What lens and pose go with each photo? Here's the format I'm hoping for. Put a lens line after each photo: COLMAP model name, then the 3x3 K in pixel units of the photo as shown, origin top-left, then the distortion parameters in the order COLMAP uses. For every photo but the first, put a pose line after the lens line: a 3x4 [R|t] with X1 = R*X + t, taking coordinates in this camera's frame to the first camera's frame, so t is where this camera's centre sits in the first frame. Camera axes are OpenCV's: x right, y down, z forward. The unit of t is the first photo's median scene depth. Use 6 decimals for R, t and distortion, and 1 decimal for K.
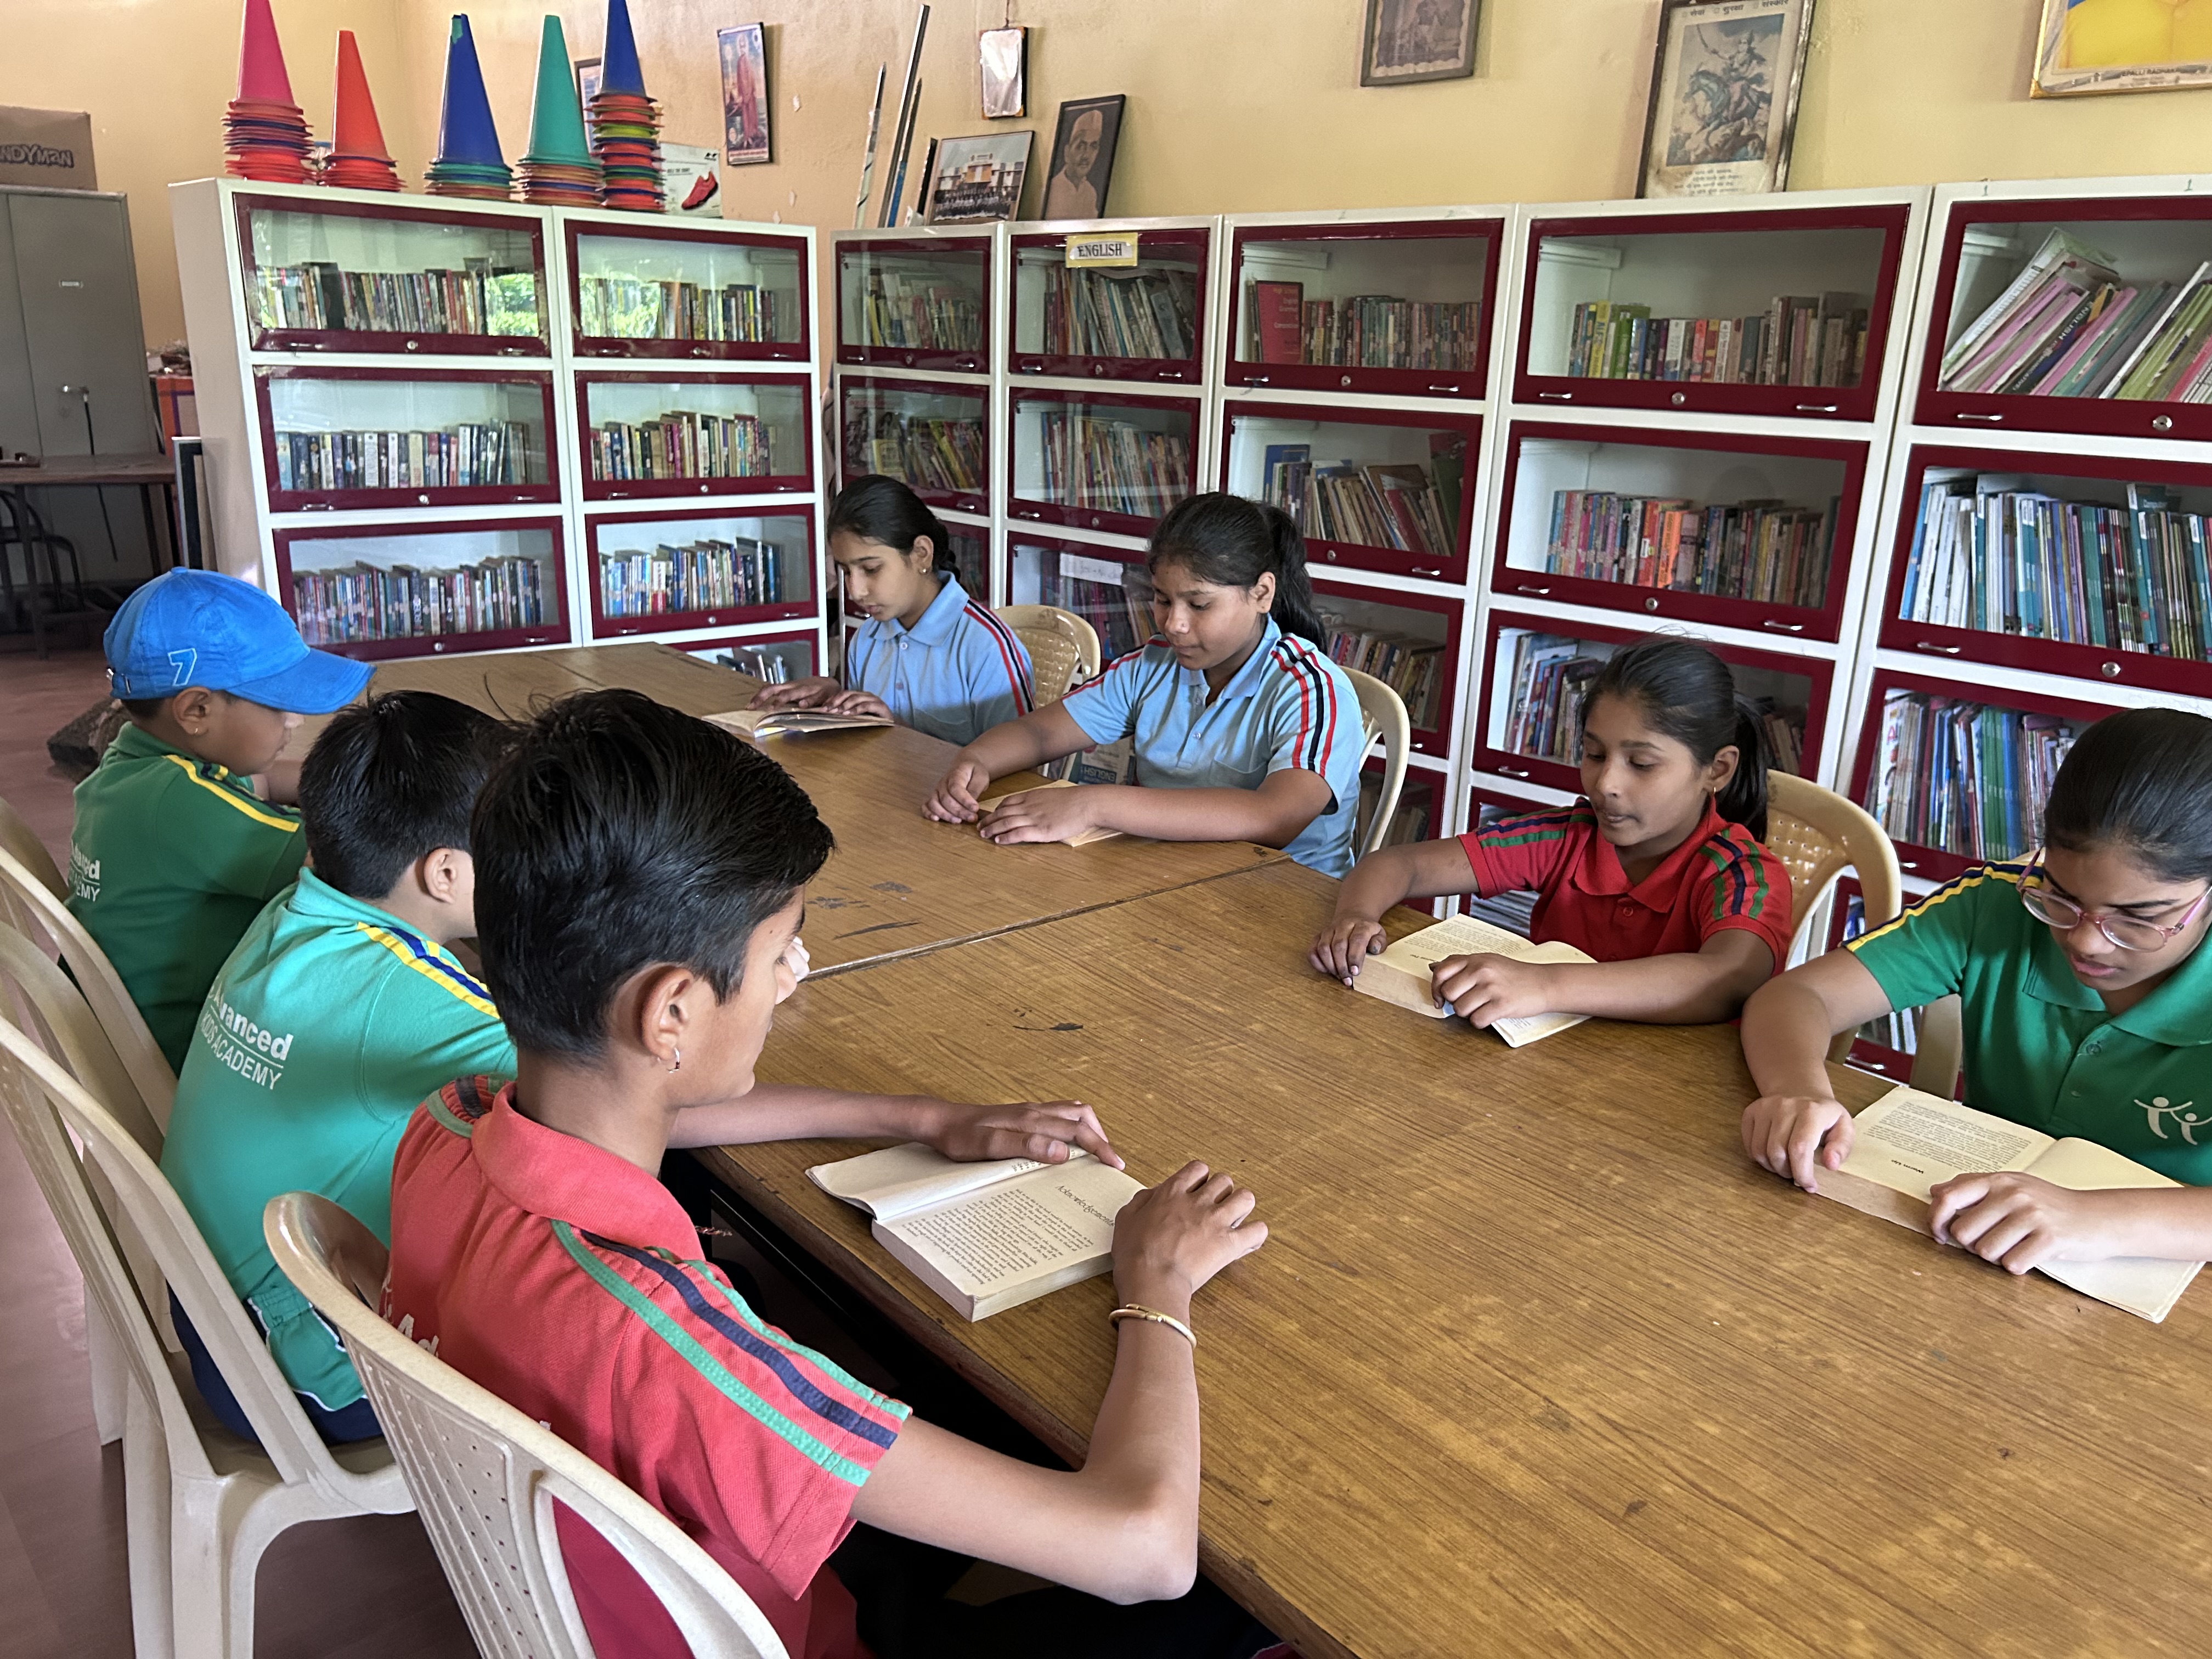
lens RADIAL K [[1659.6, 0, 1106.0], [0, 1659.6, 829.5], [0, 0, 1]] dist [0.016722, -0.014897]
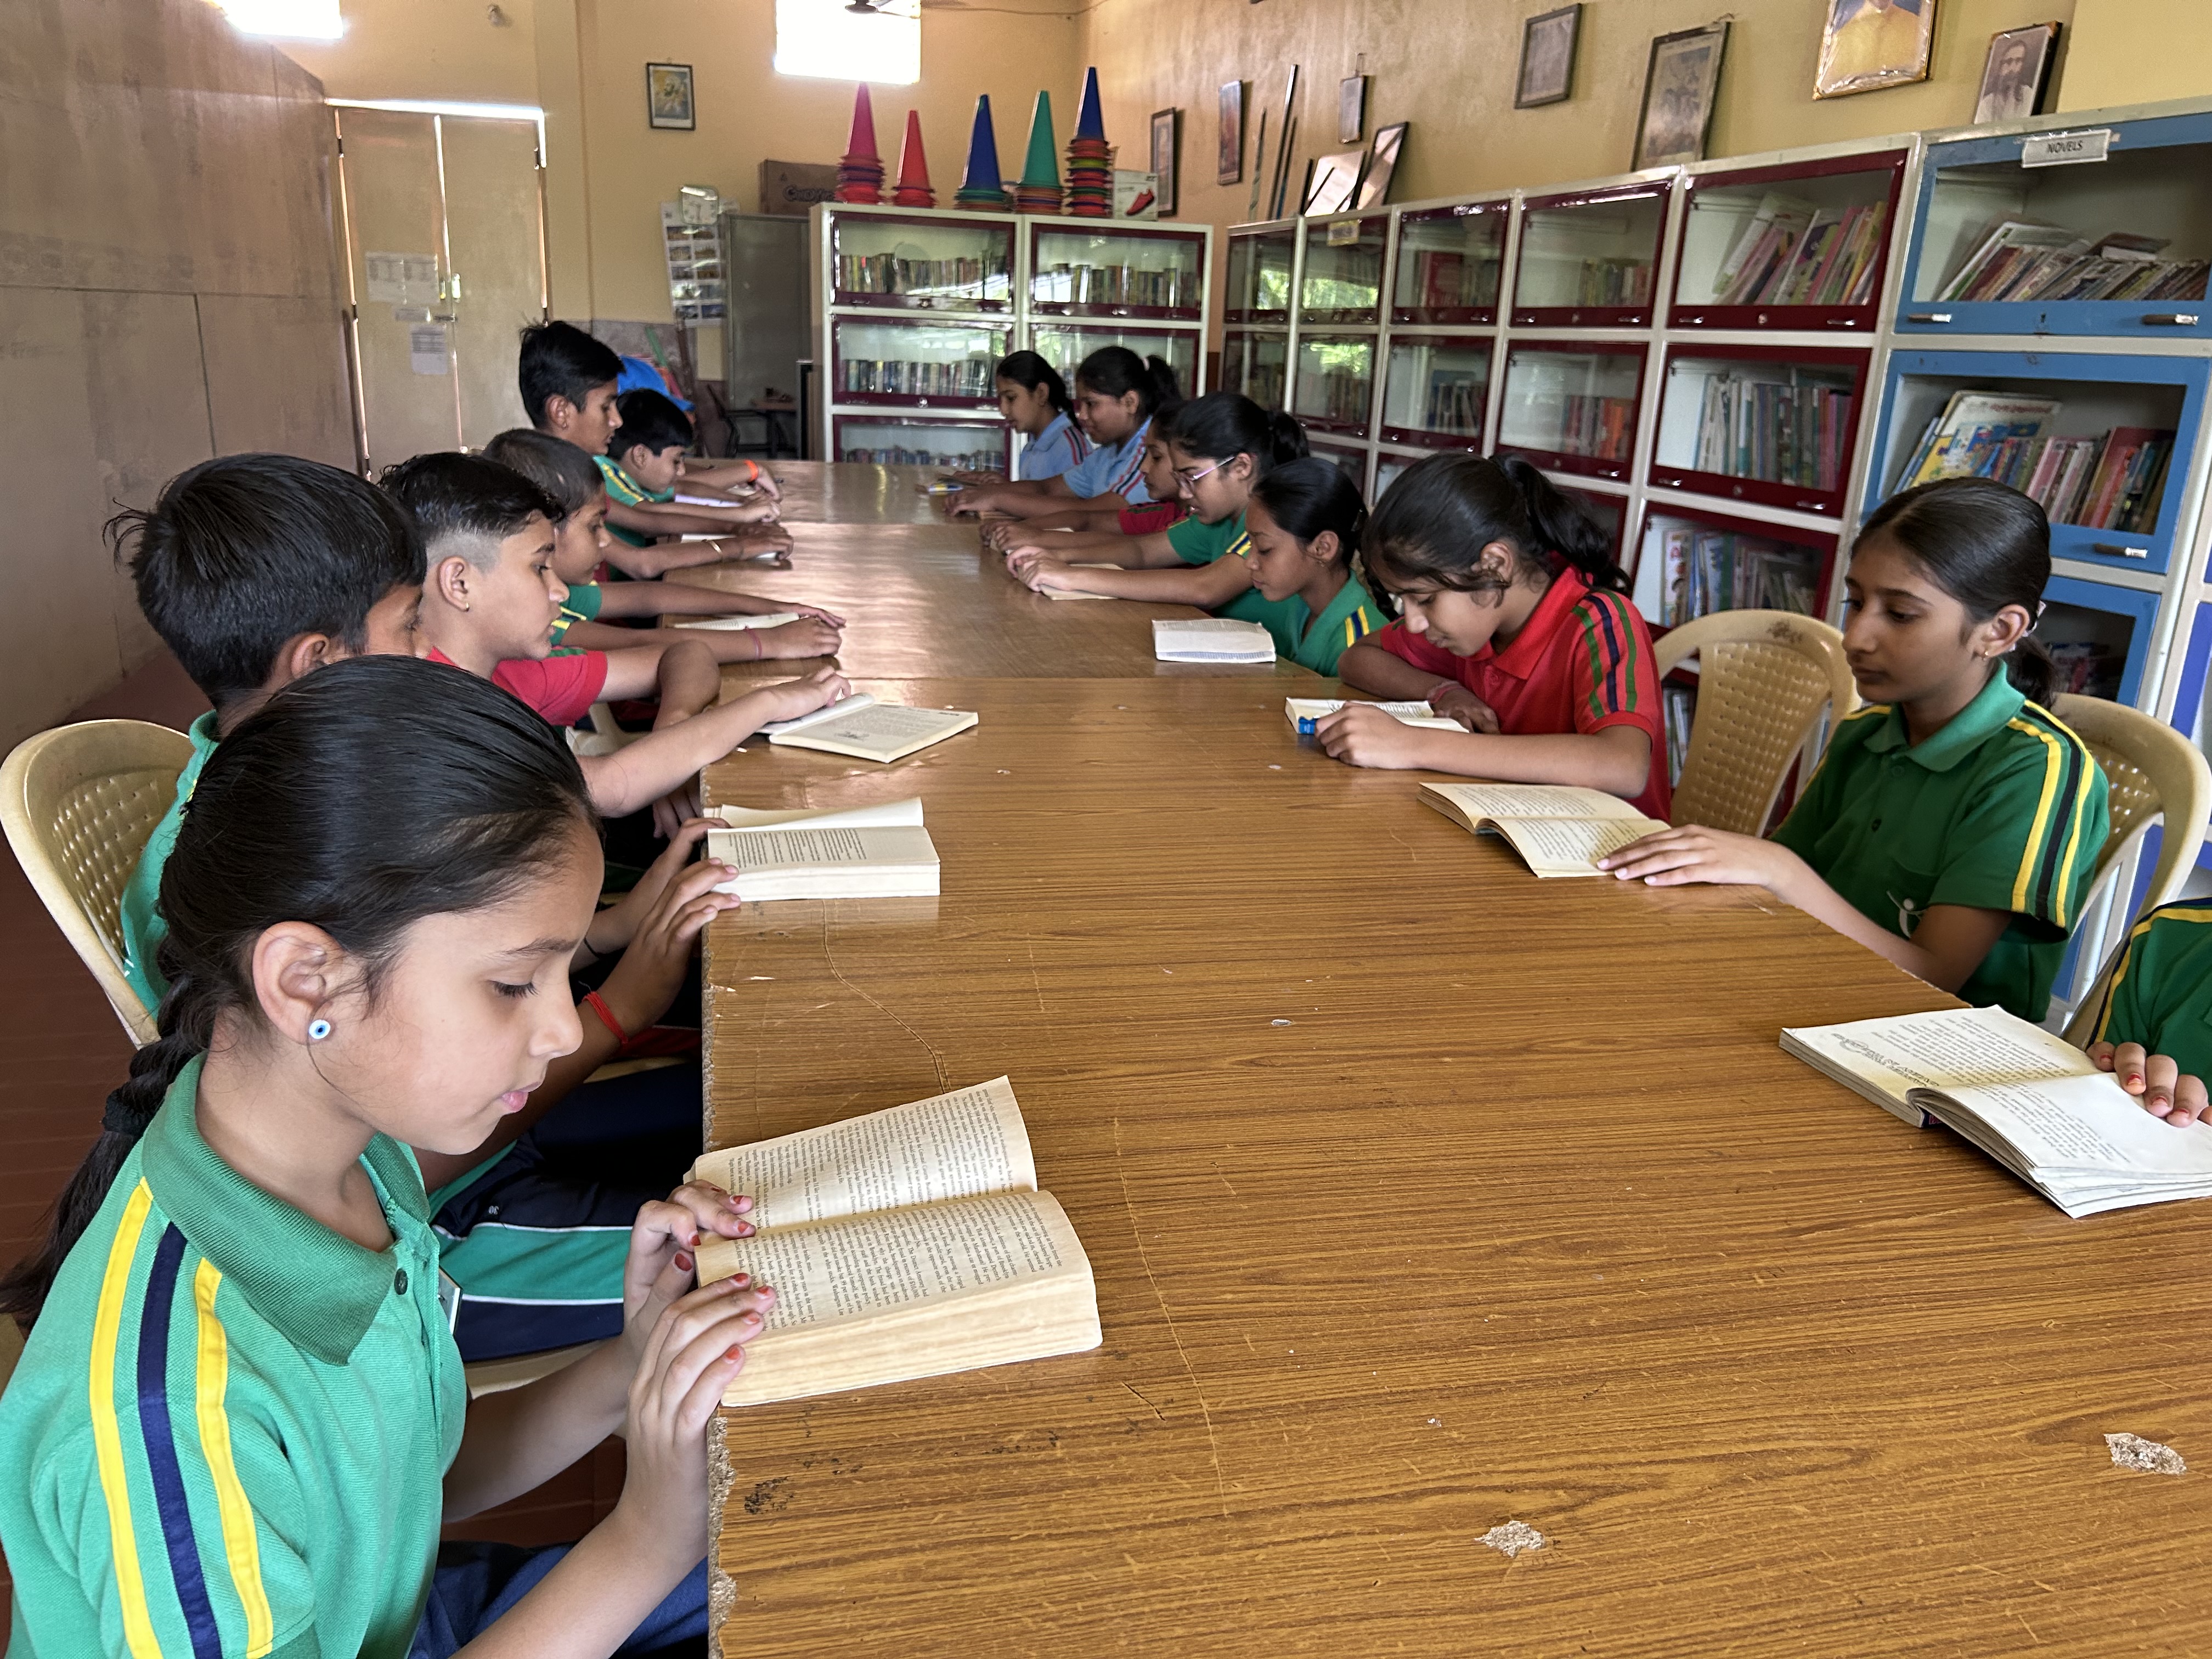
lens RADIAL K [[1720.0, 0, 1106.0], [0, 1720.0, 829.5], [0, 0, 1]] dist [0.012128, -0.000162]
pose [[0.886690, 0.130390, -0.443597, 0.506591], [-0.141602, 0.989892, 0.007924, 0.161215], [0.440147, 0.055789, 0.896191, -0.352786]]
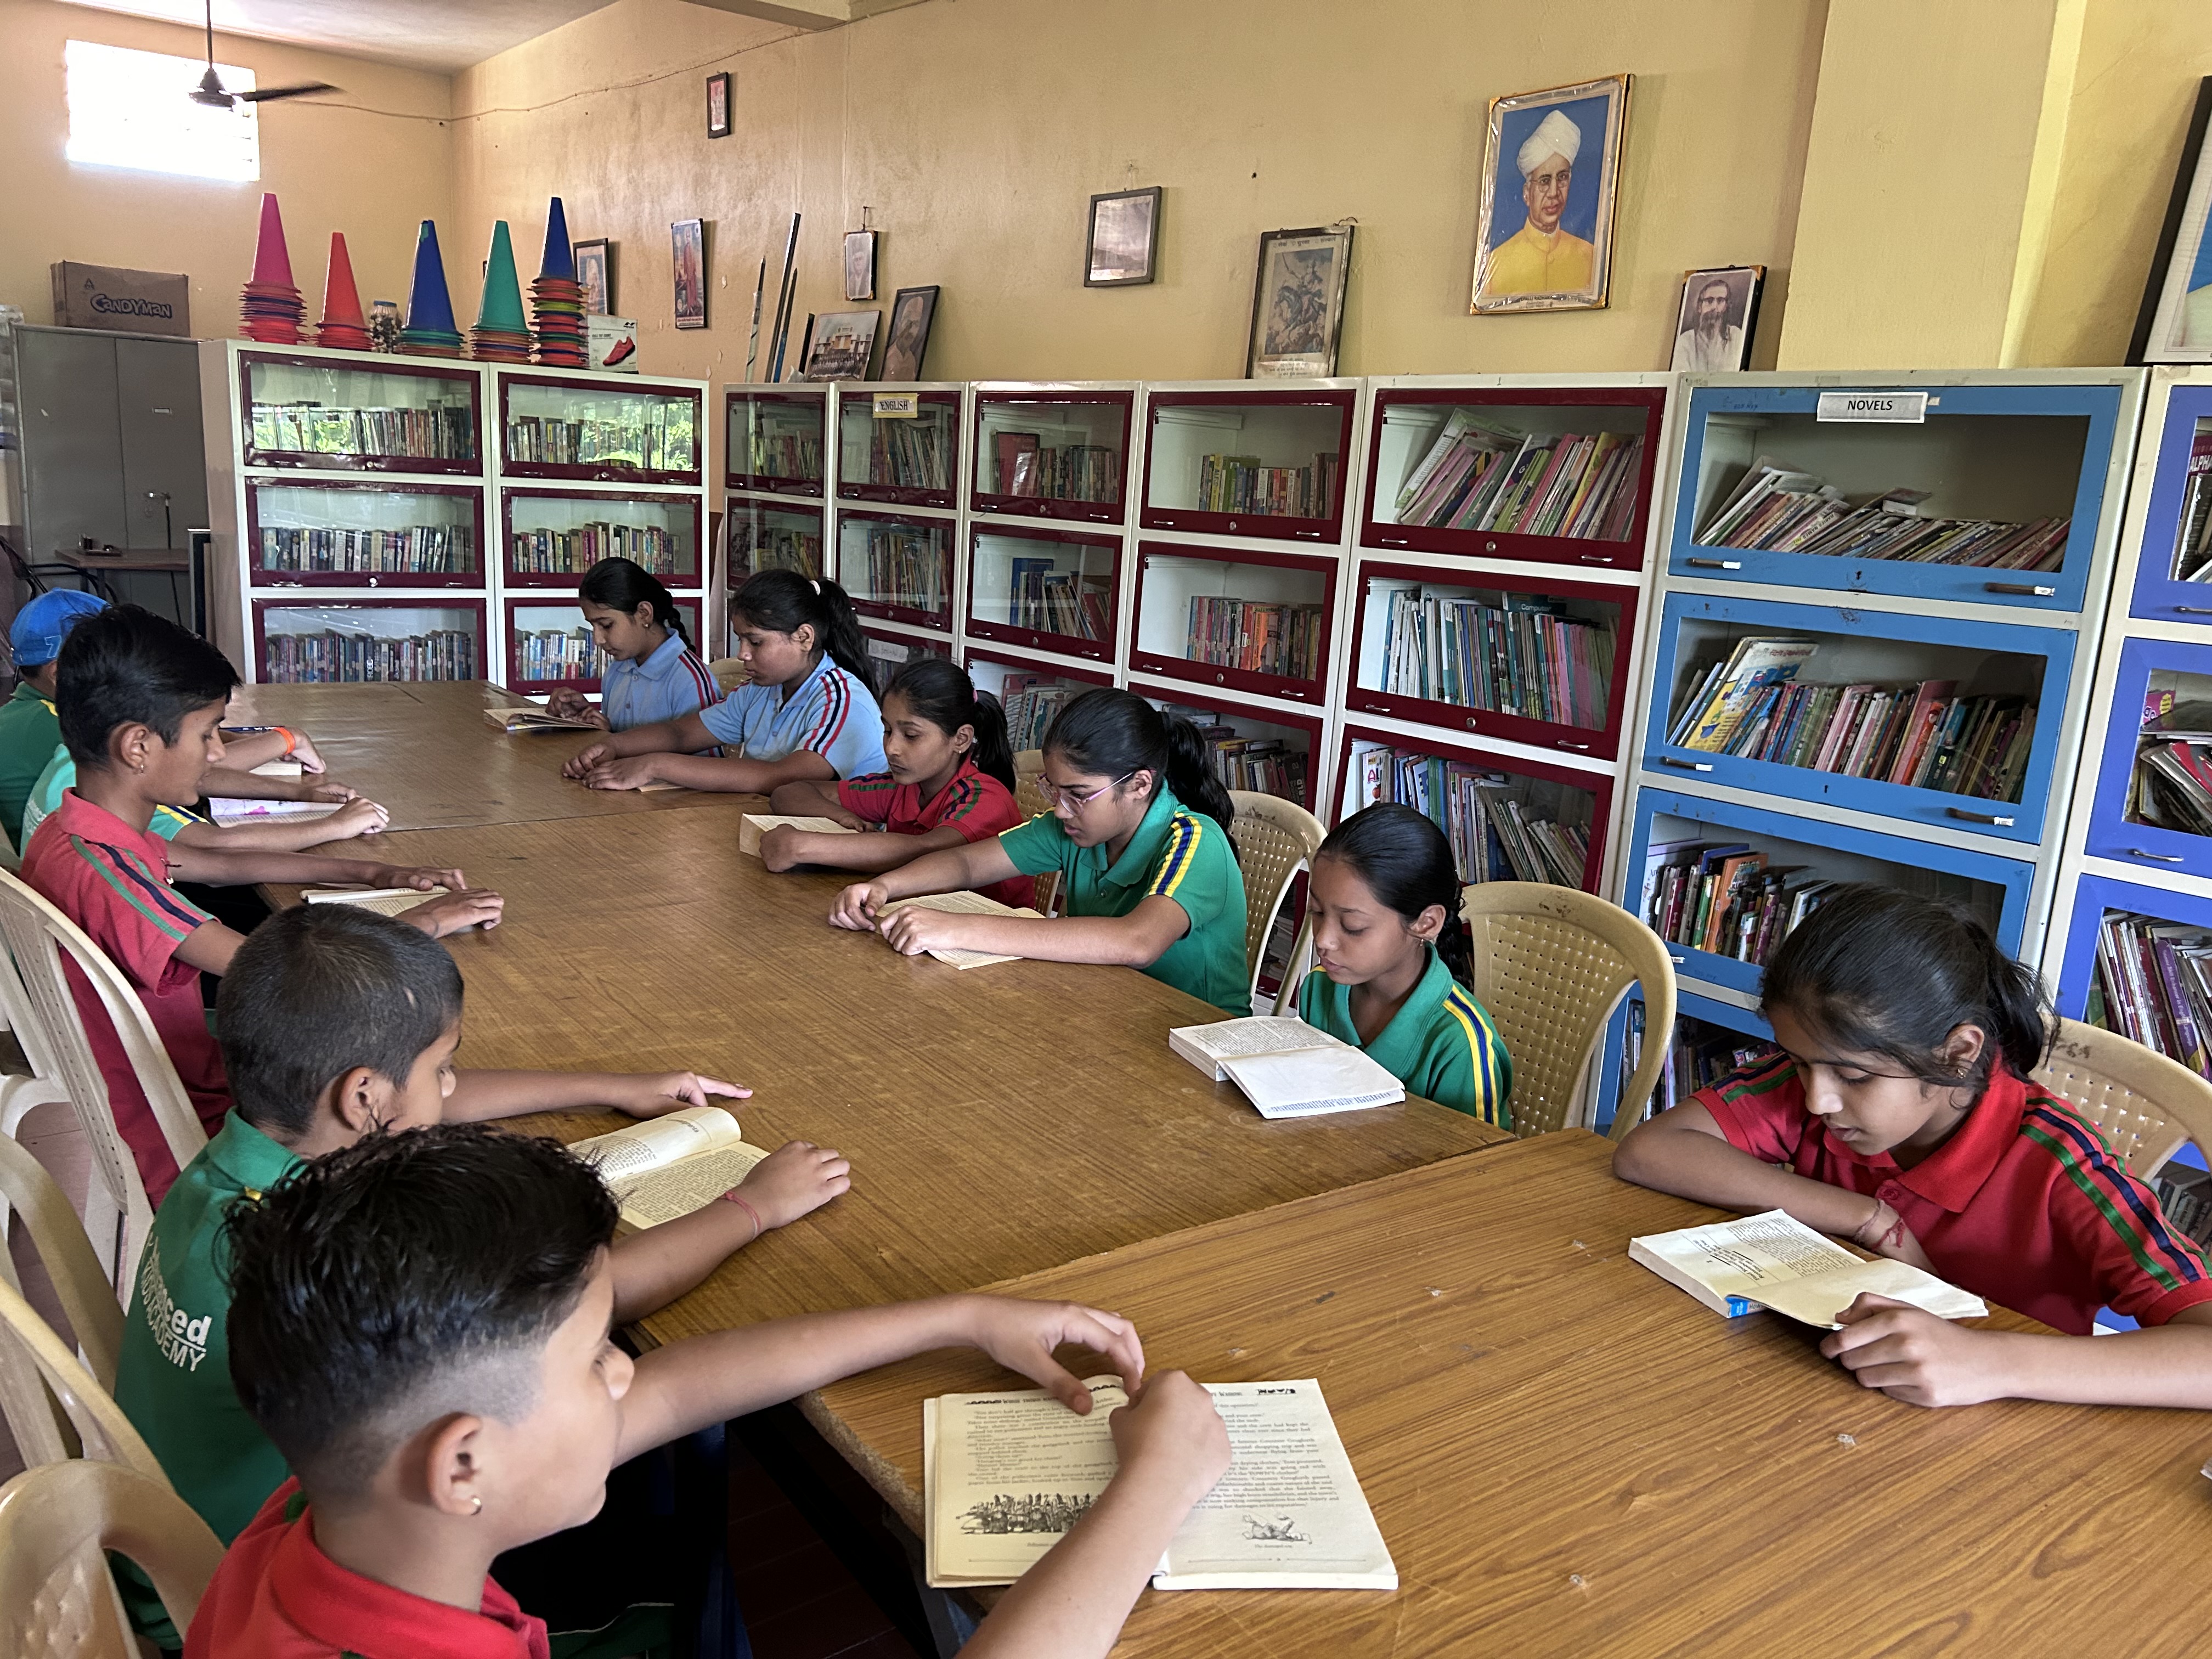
lens RADIAL K [[1673.2, 0, 1089.8], [0, 1673.2, 823.3], [0, 0, 1]] dist [0.046222, -0.041888]
pose [[0.996496, 0.038197, -0.074412, 0.244087], [-0.044266, 0.995674, -0.081693, 0.069735], [0.070970, 0.084700, 0.993876, -0.242052]]
